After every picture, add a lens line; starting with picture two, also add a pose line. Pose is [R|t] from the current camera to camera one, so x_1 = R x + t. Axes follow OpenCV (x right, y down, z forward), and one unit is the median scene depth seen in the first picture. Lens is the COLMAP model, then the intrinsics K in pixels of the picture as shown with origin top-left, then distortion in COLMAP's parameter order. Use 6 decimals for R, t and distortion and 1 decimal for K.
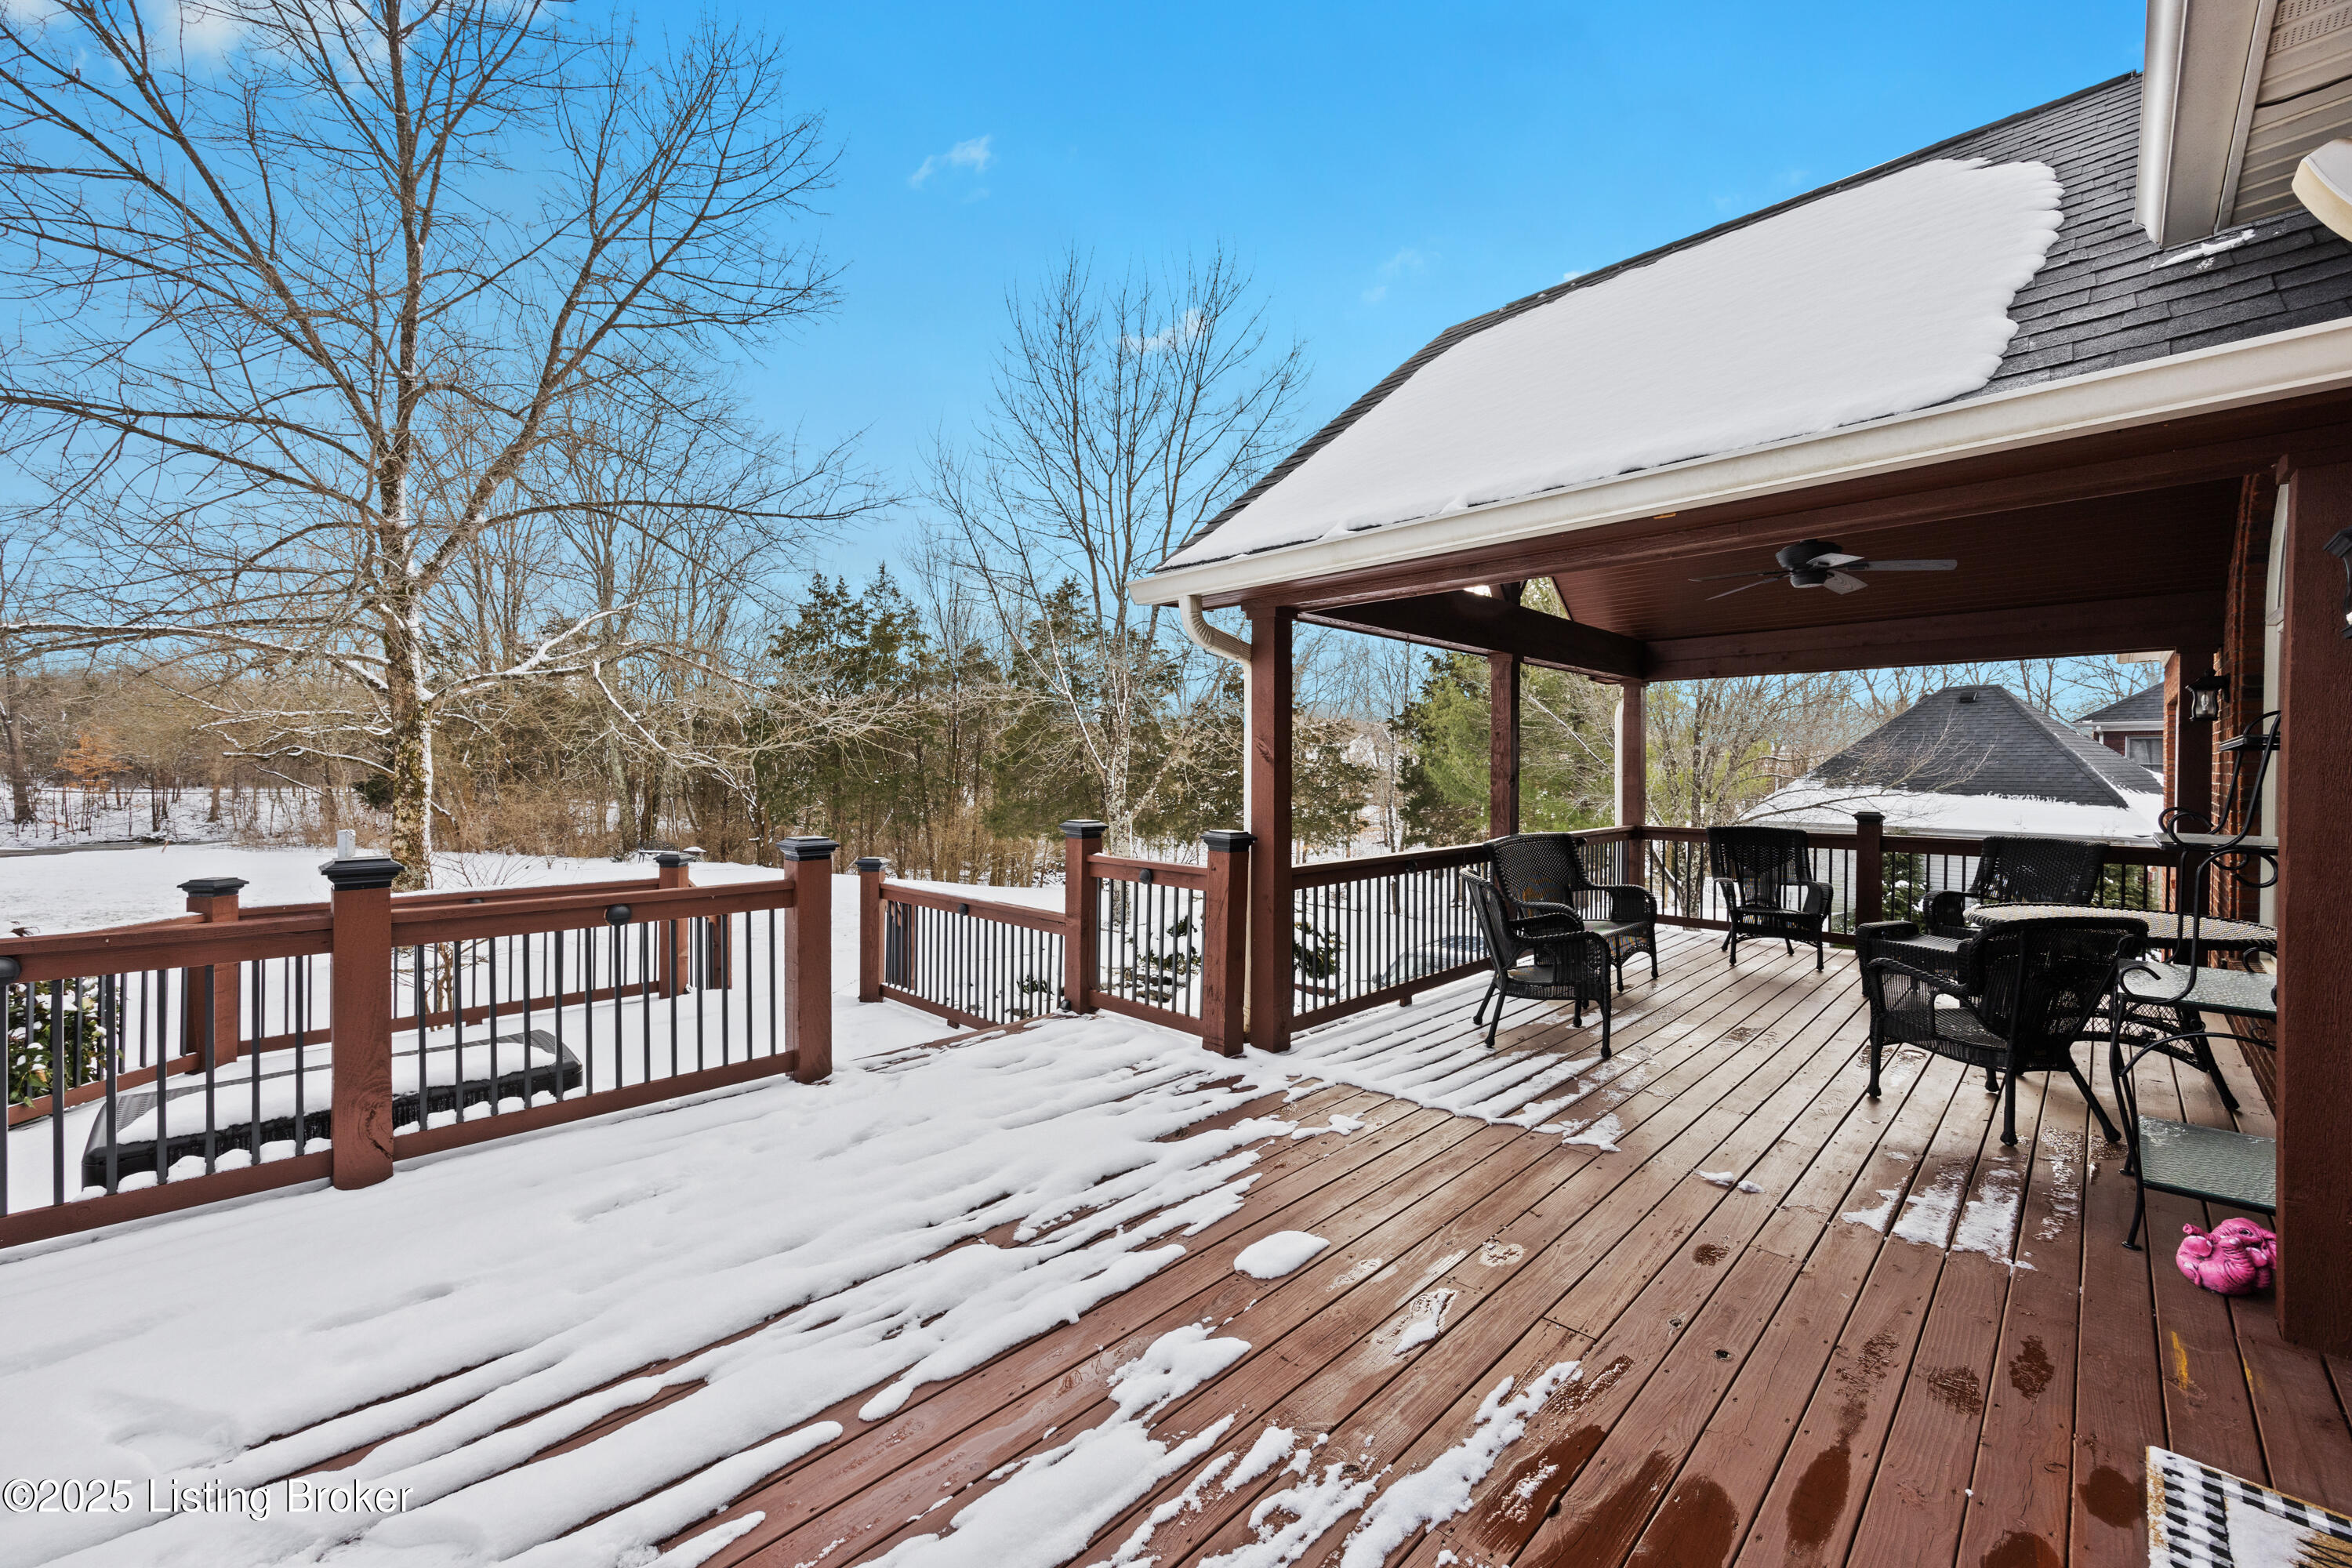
lens RADIAL K [[932.8, 0, 1191.9], [0, 932.8, 779.1], [0, 0, 1]] dist [0.001809, -0.000122]
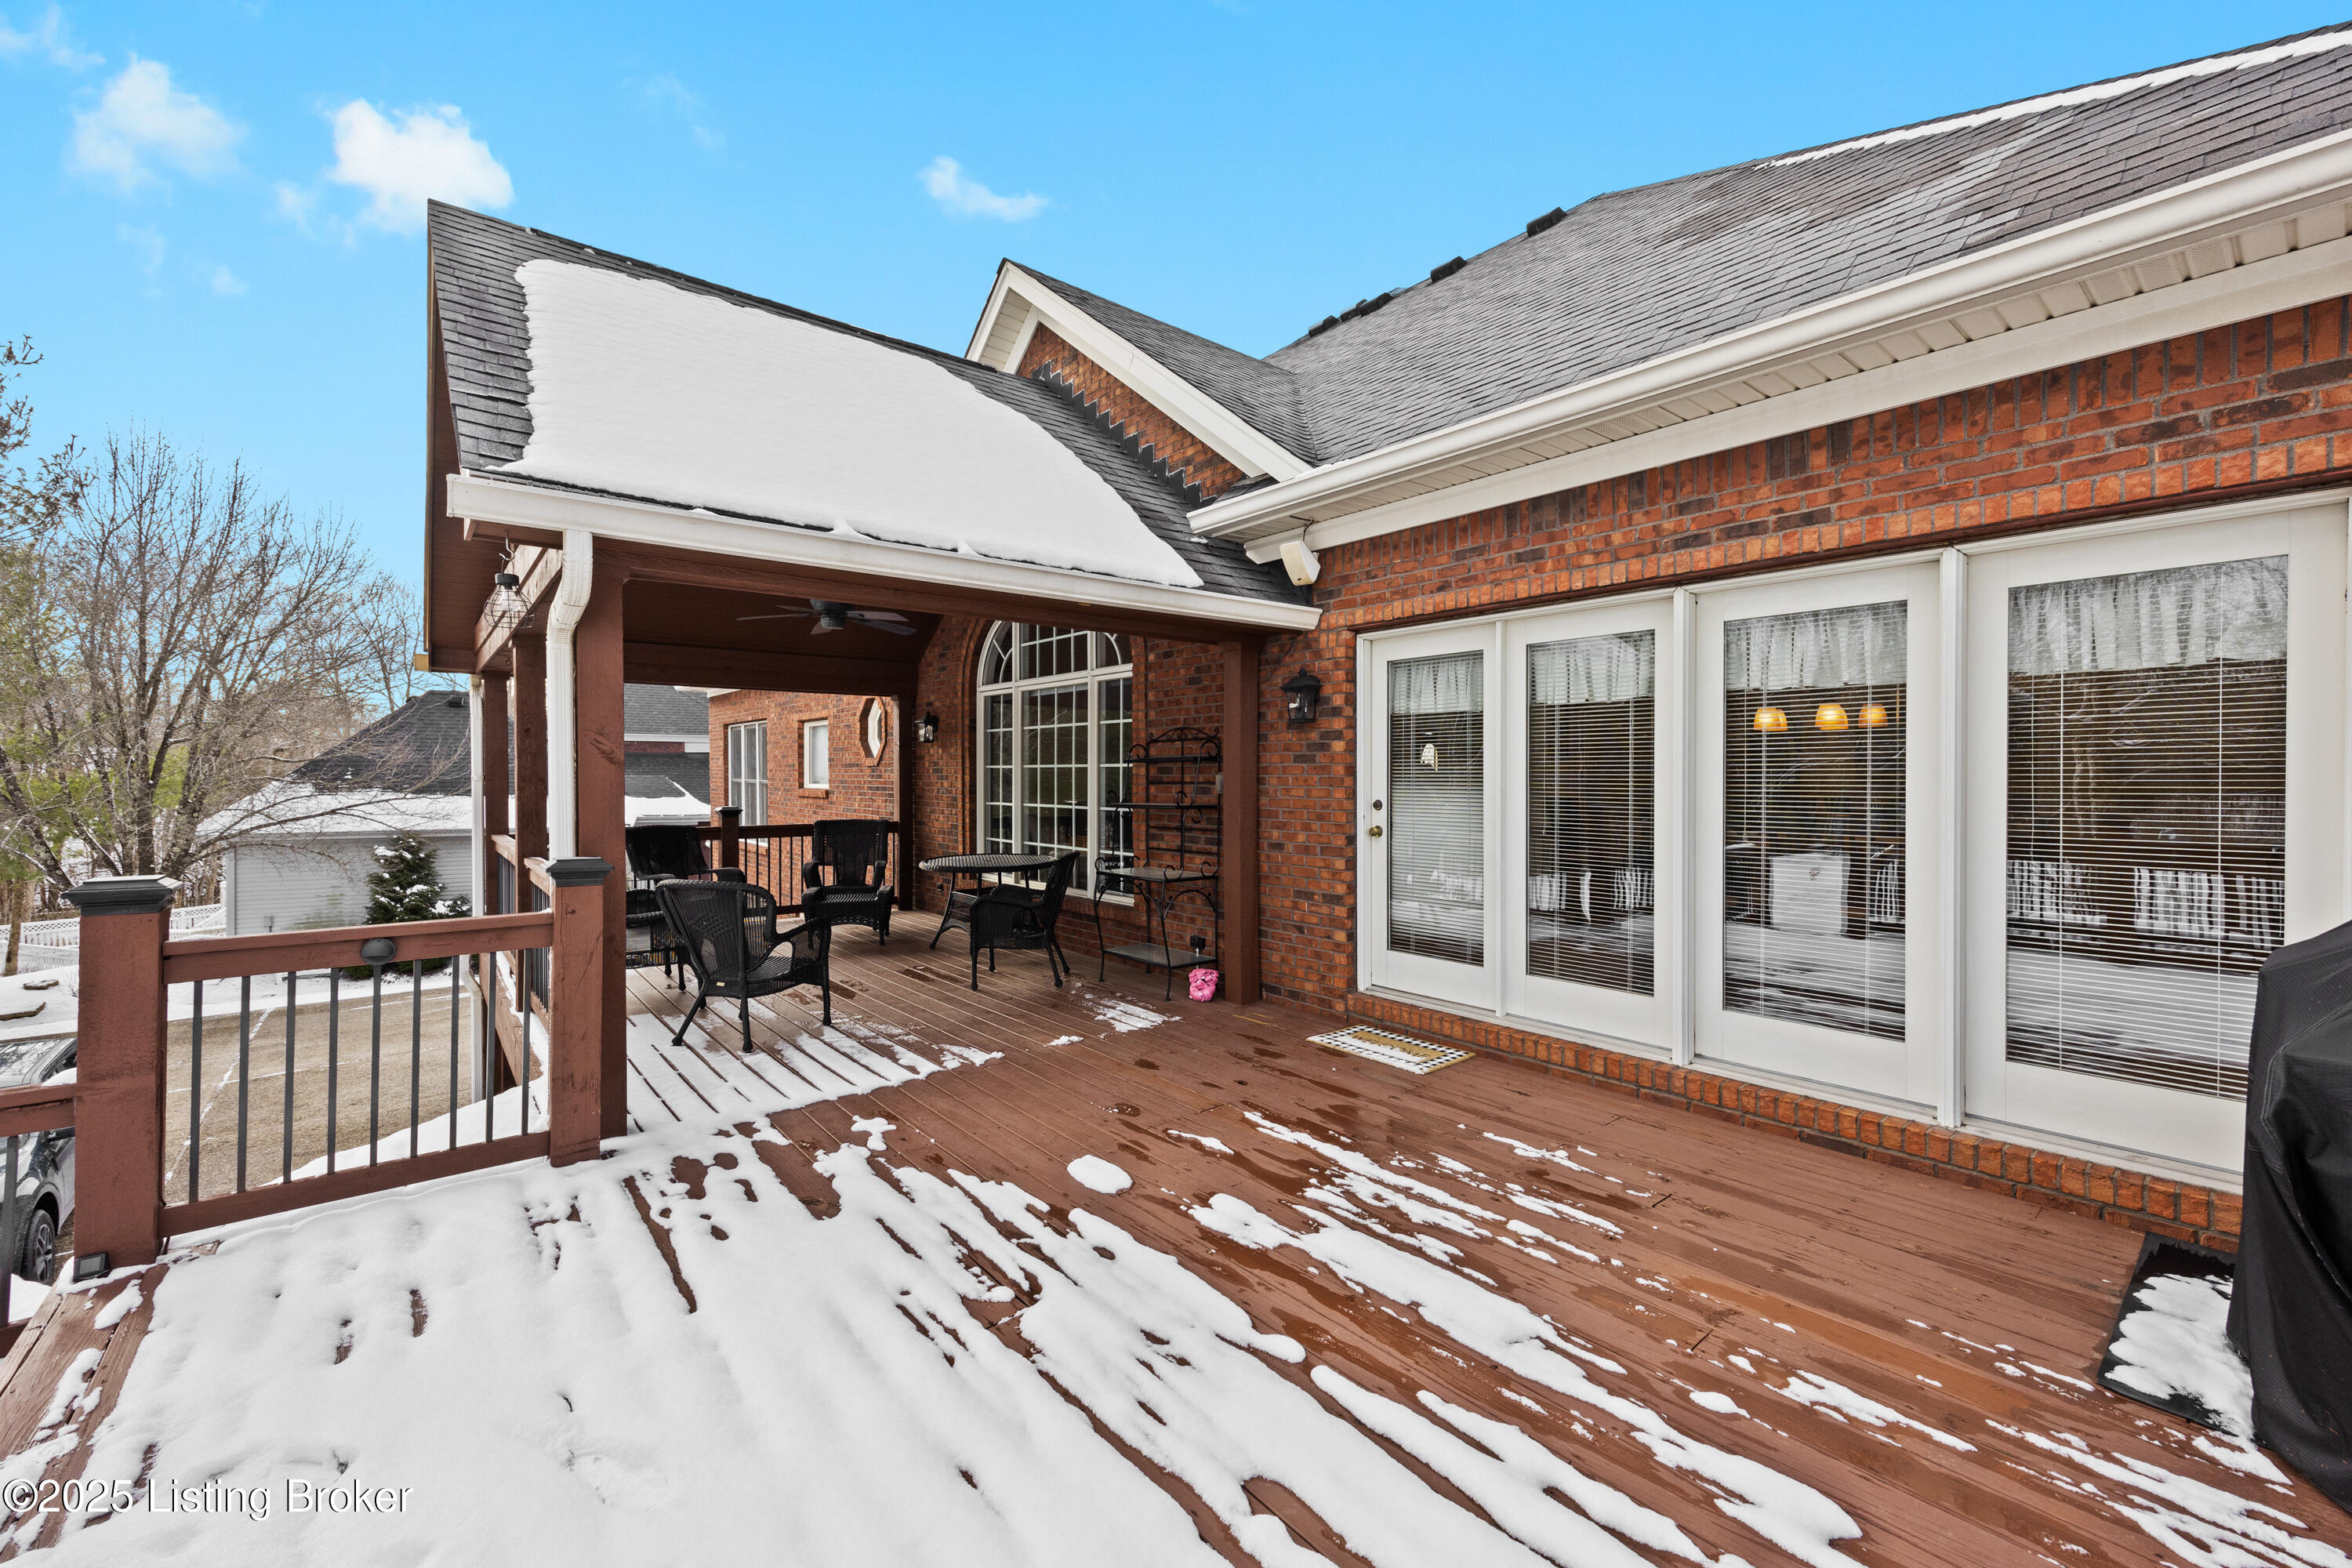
lens RADIAL K [[932.8, 0, 1191.9], [0, 932.8, 779.1], [0, 0, 1]] dist [0.001809, -0.000122]
pose [[0.099536, -0.008880, 0.994994, -0.635454], [0.011701, 0.999901, 0.007753, -0.006275], [-0.994965, 0.010870, 0.099630, 0.440597]]
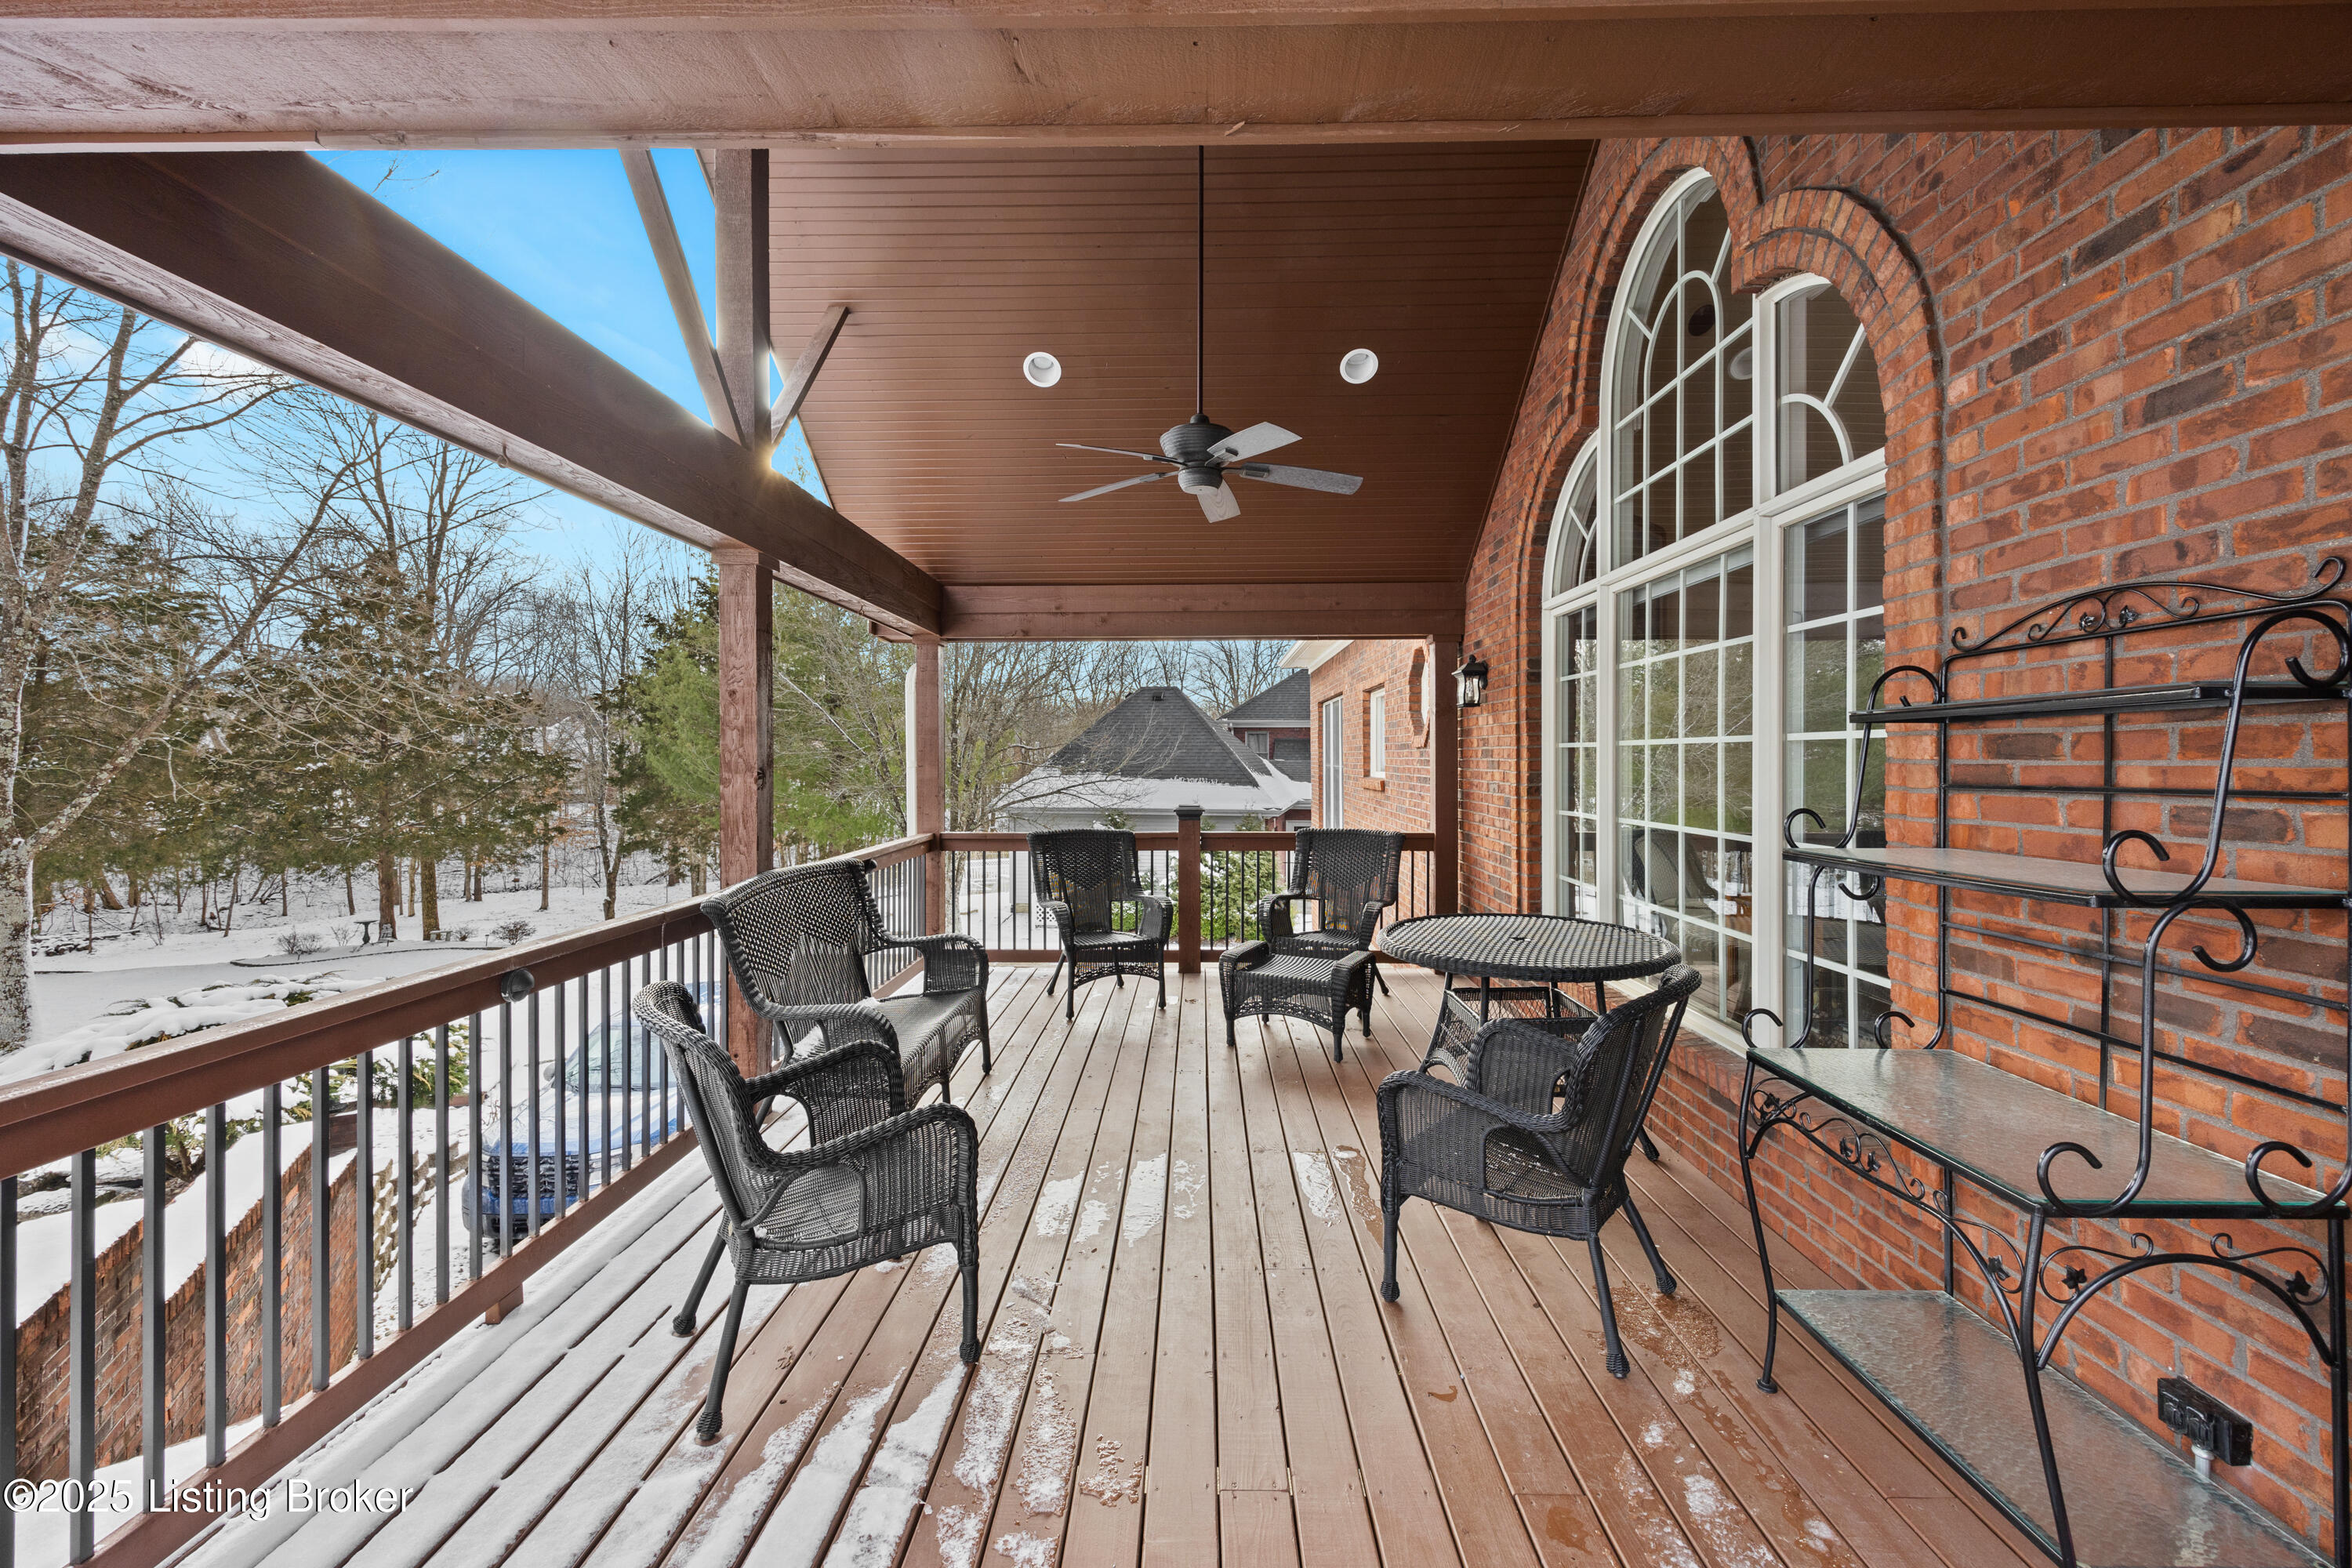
lens RADIAL K [[941.7, 0, 1185.7], [0, 941.7, 759.8], [0, 0, 1]] dist [0.000282, 0.000098]
pose [[0.727878, -0.004060, 0.685695, 0.195012], [0.010360, 0.999933, -0.005077, -0.004519], [-0.685629, 0.010799, 0.727871, 0.569594]]
